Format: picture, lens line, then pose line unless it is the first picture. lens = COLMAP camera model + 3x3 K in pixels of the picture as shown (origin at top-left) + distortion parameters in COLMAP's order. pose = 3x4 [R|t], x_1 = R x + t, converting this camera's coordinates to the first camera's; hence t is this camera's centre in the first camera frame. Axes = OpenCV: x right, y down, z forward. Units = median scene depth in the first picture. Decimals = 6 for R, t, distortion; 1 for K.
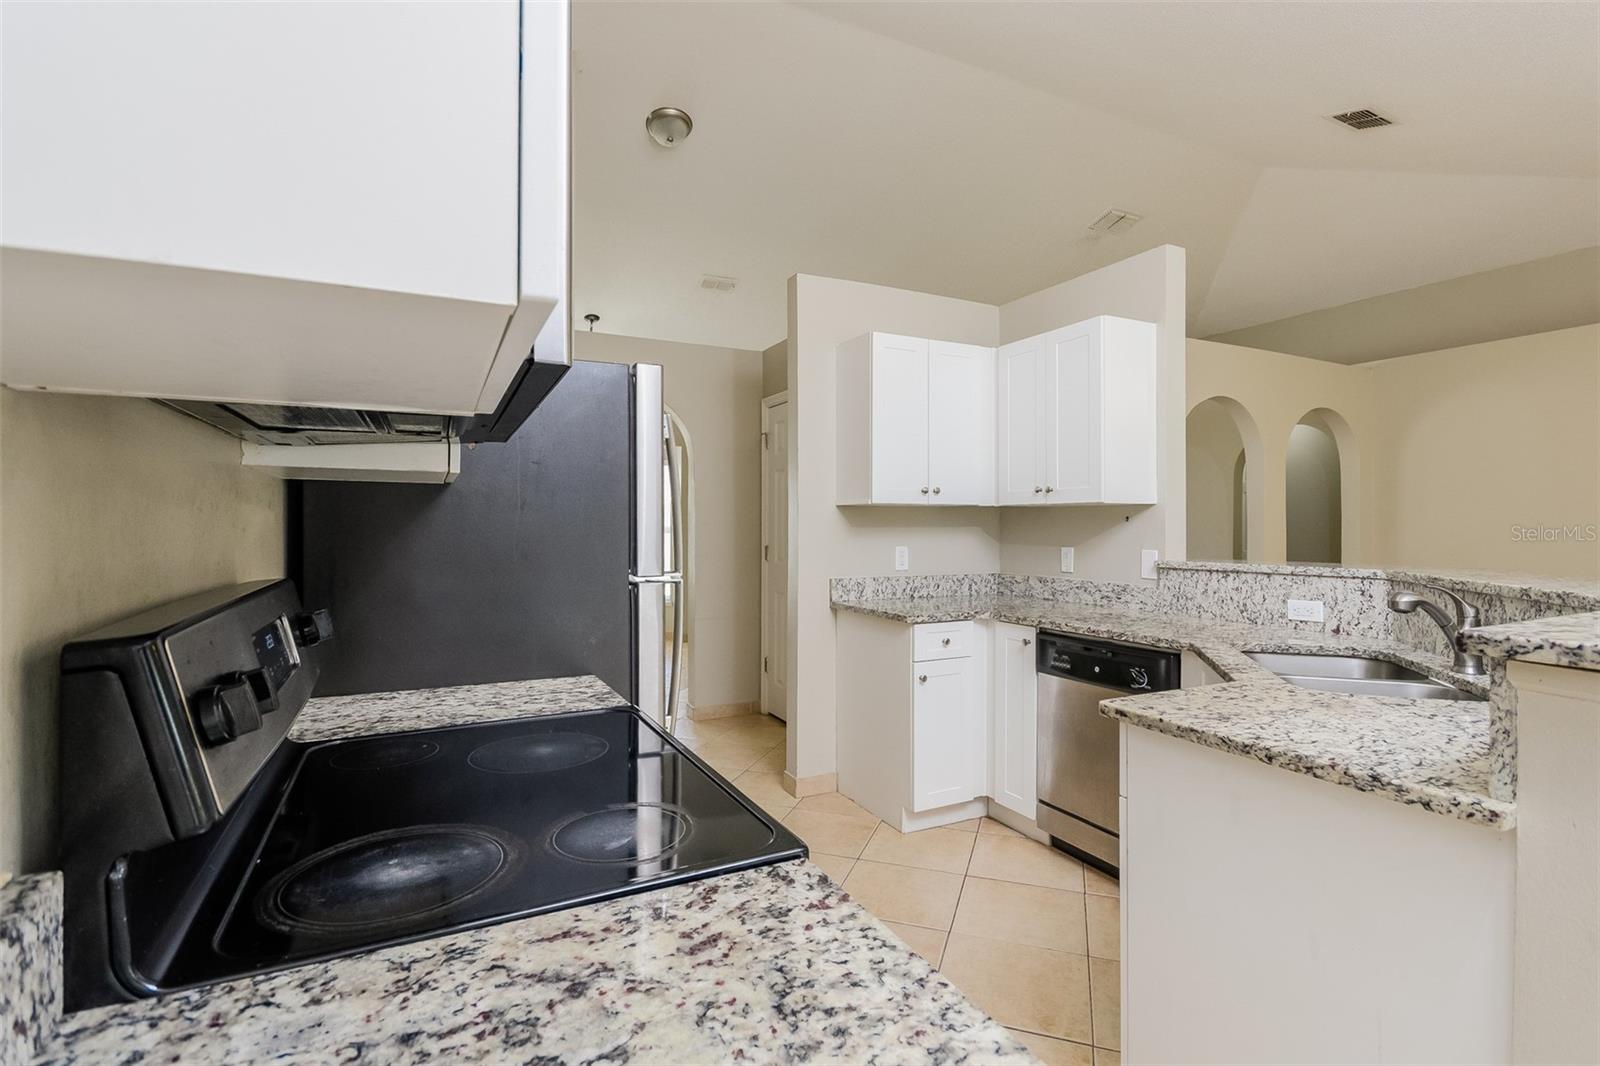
lens RADIAL K [[751.5, 0, 800.6], [0, 751.5, 526.7], [0, 0, 1]] dist [0.004375, -0.001420]
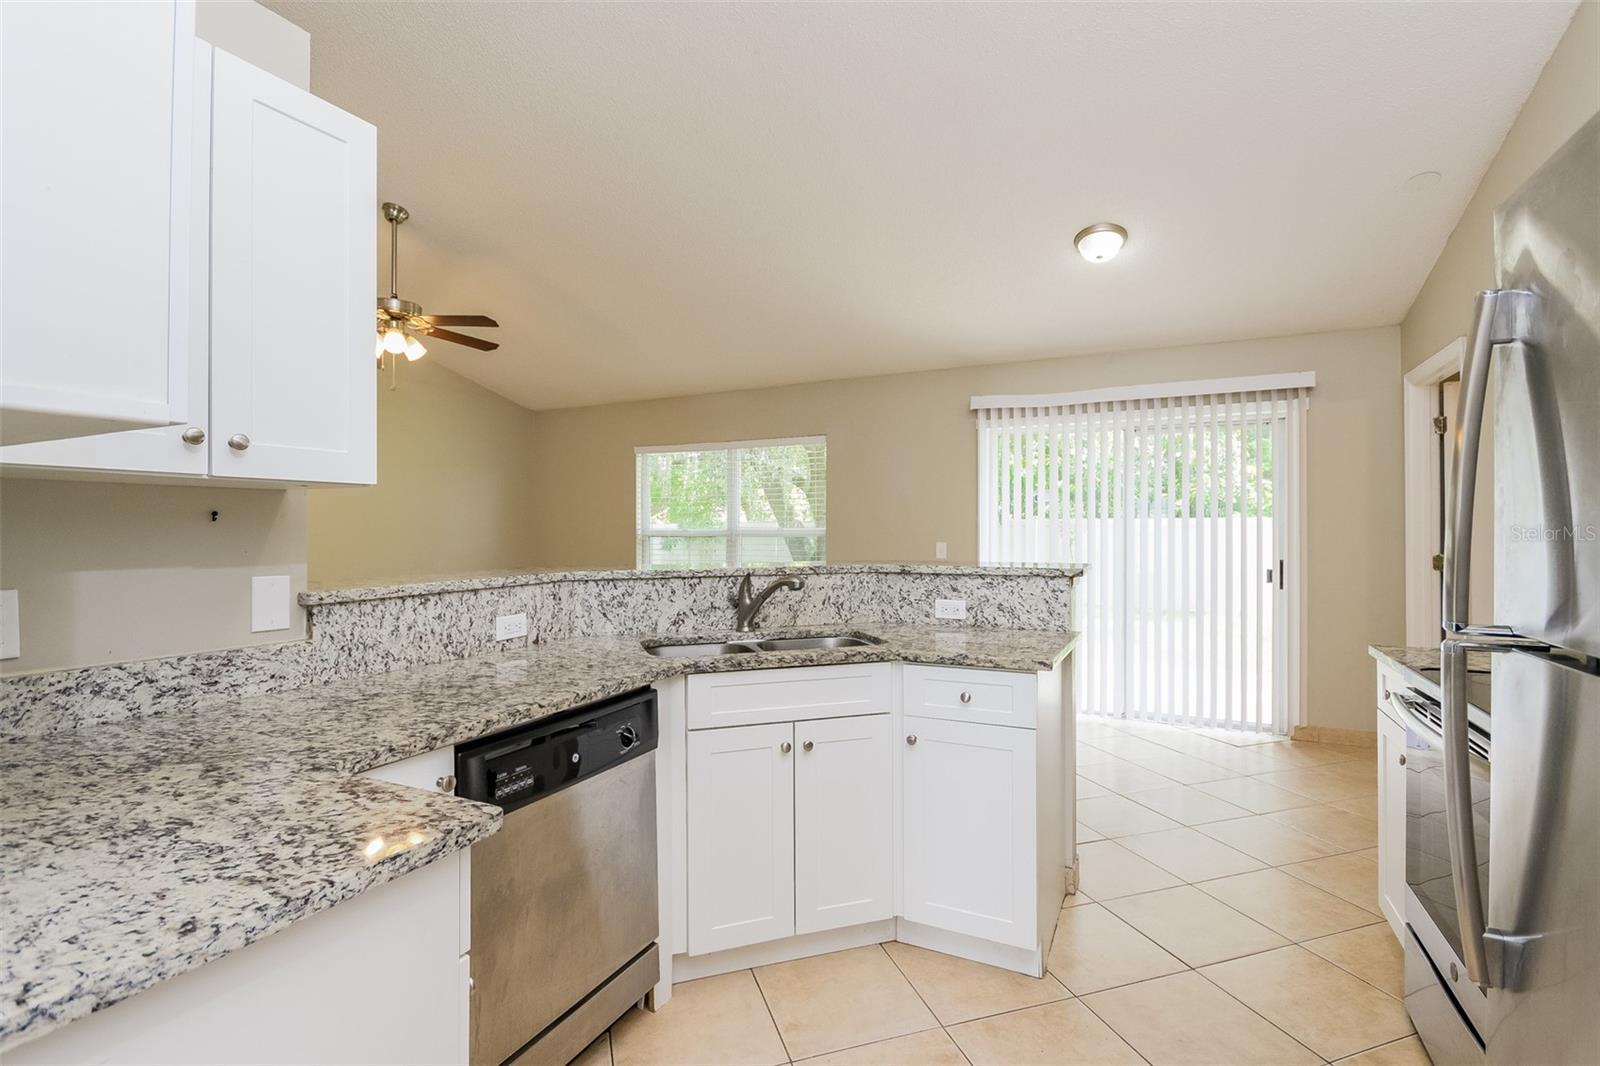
lens RADIAL K [[751.5, 0, 798.3], [0, 751.5, 529.3], [0, 0, 1]] dist [0.004375, -0.001420]
pose [[-0.608904, 0.001175, 0.793243, -0.203943], [0.003215, 0.999994, 0.000987, -0.001199], [-0.793237, 0.003151, -0.608905, 1.157741]]
